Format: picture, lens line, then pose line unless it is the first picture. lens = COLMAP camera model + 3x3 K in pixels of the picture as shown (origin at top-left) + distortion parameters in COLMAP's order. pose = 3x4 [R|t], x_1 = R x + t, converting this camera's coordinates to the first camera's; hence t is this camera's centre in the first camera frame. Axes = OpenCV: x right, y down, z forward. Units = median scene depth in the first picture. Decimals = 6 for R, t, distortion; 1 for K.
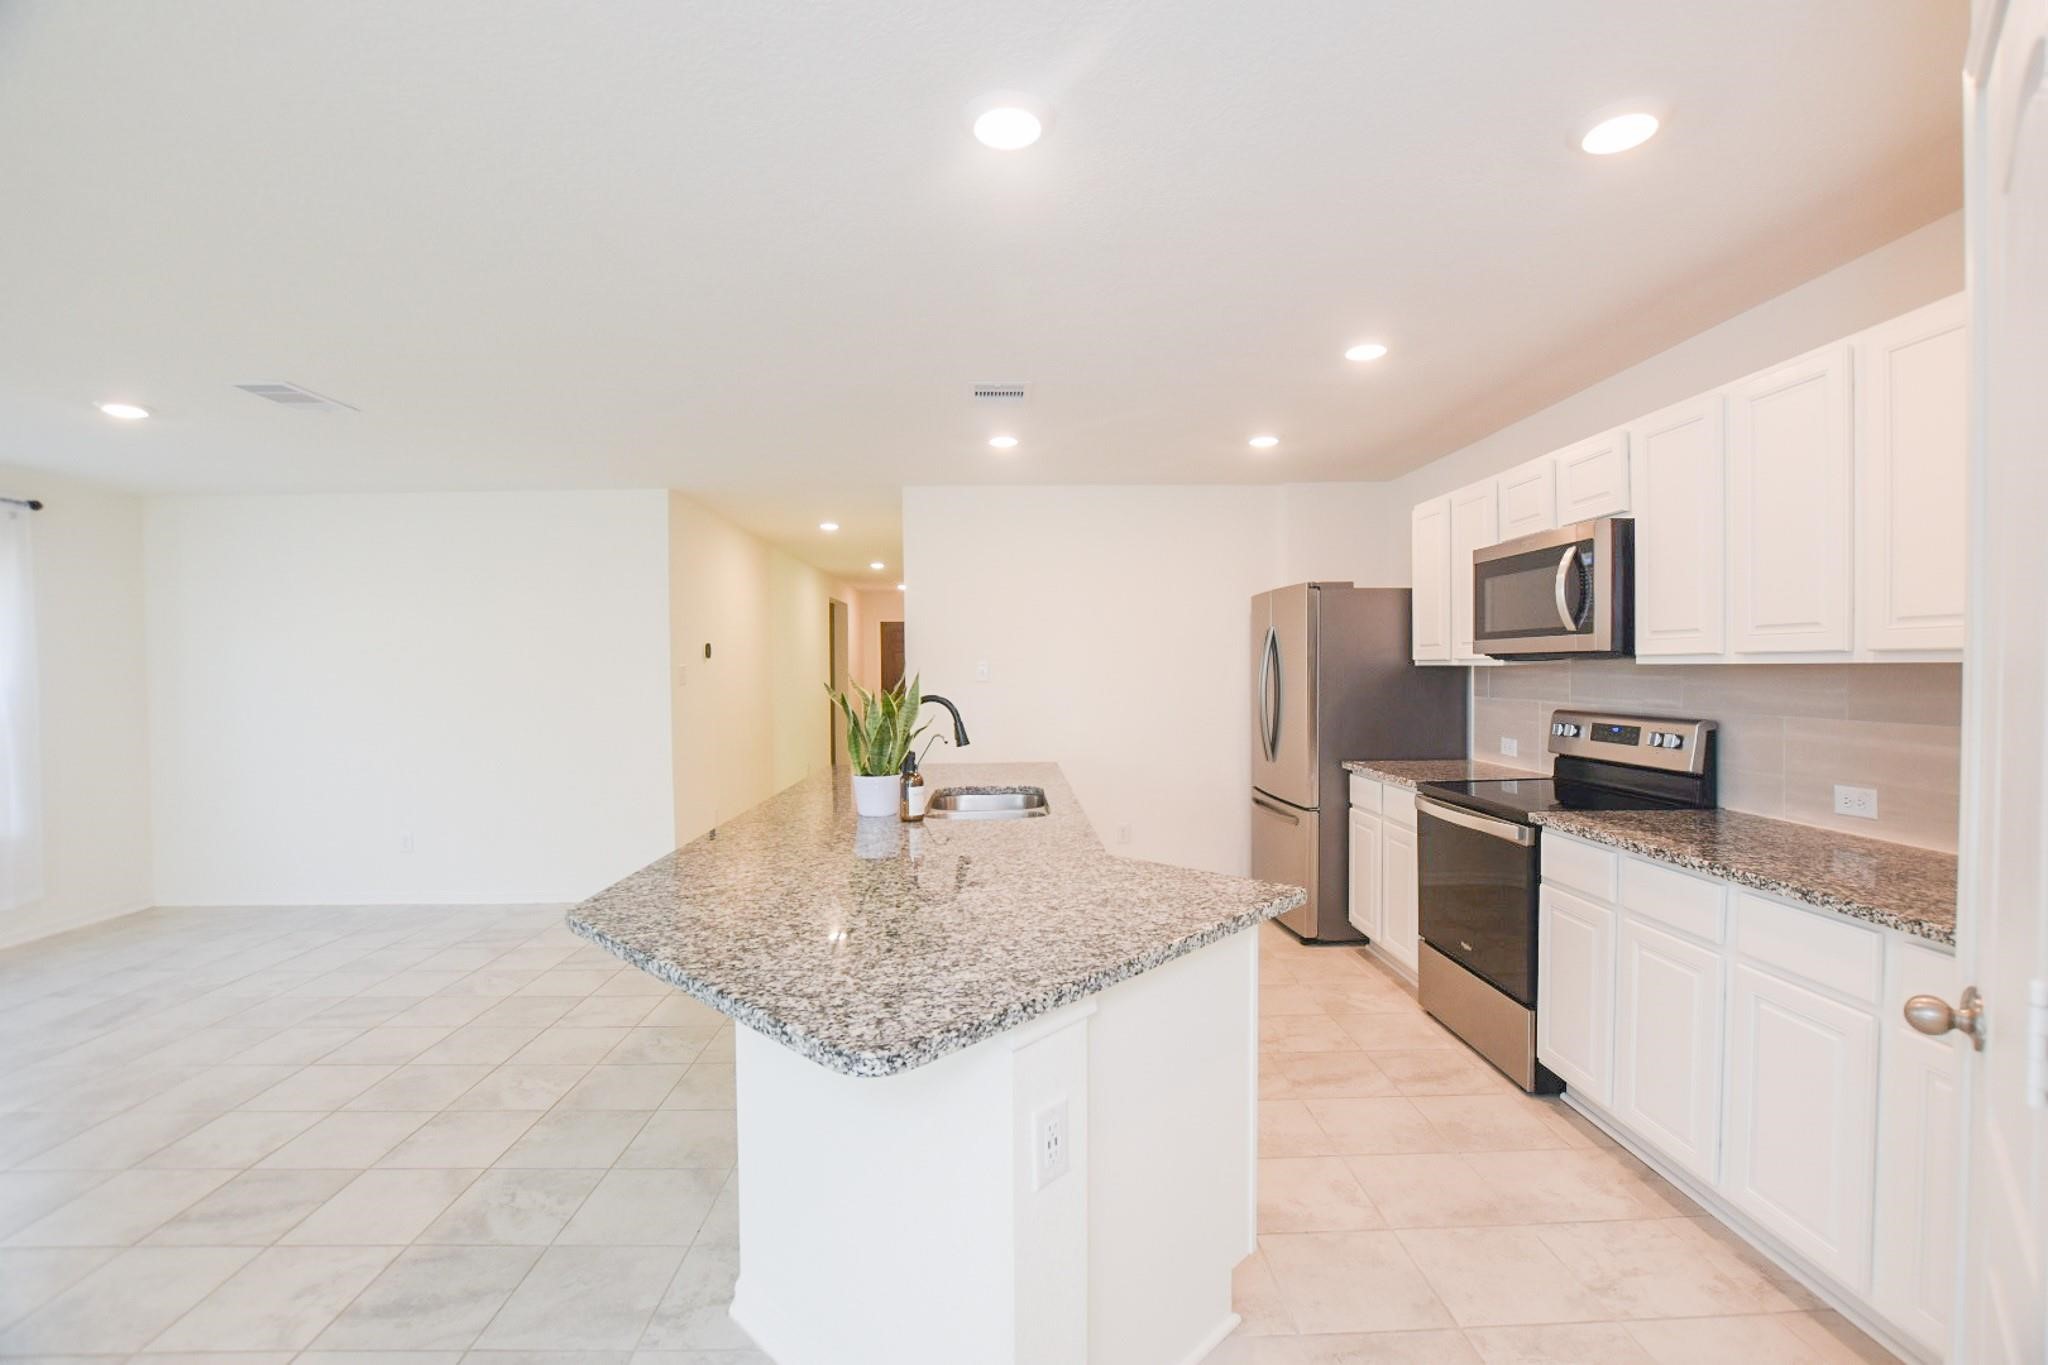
lens RADIAL K [[899.7, 0, 1024.0], [0, 899.7, 682.5], [0, 0, 1]] dist [-0.021064, 0.000685]
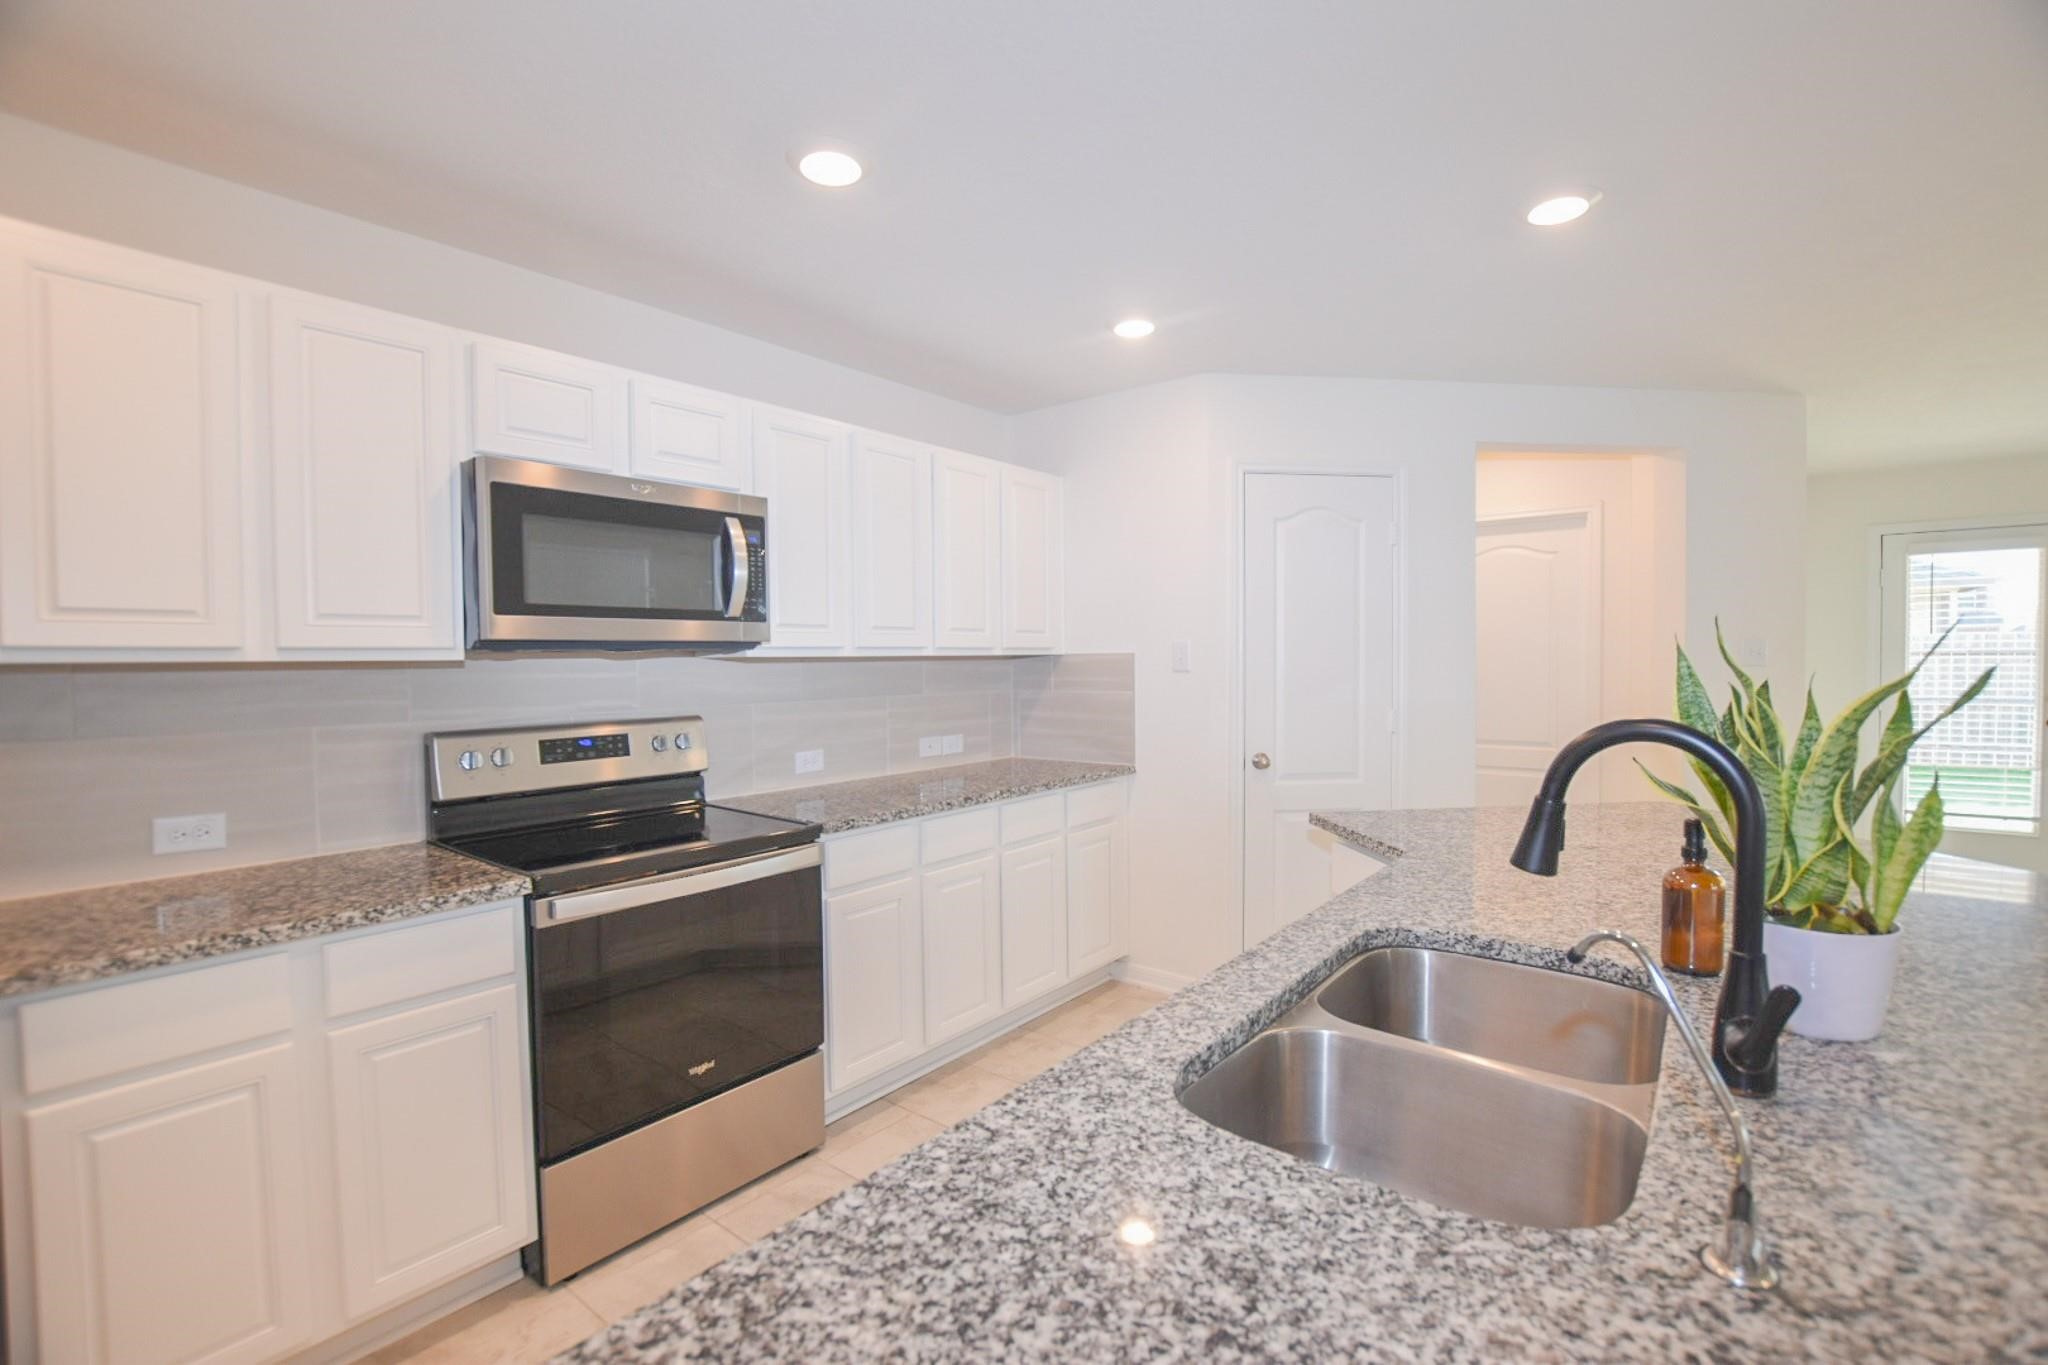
lens RADIAL K [[899.7, 0, 1024.0], [0, 899.7, 682.5], [0, 0, 1]] dist [-0.021064, 0.000685]
pose [[-0.762406, -0.003646, 0.647089, -0.149969], [0.026407, 0.998976, 0.036742, -0.020462], [-0.646560, 0.045099, -0.761529, 1.493796]]
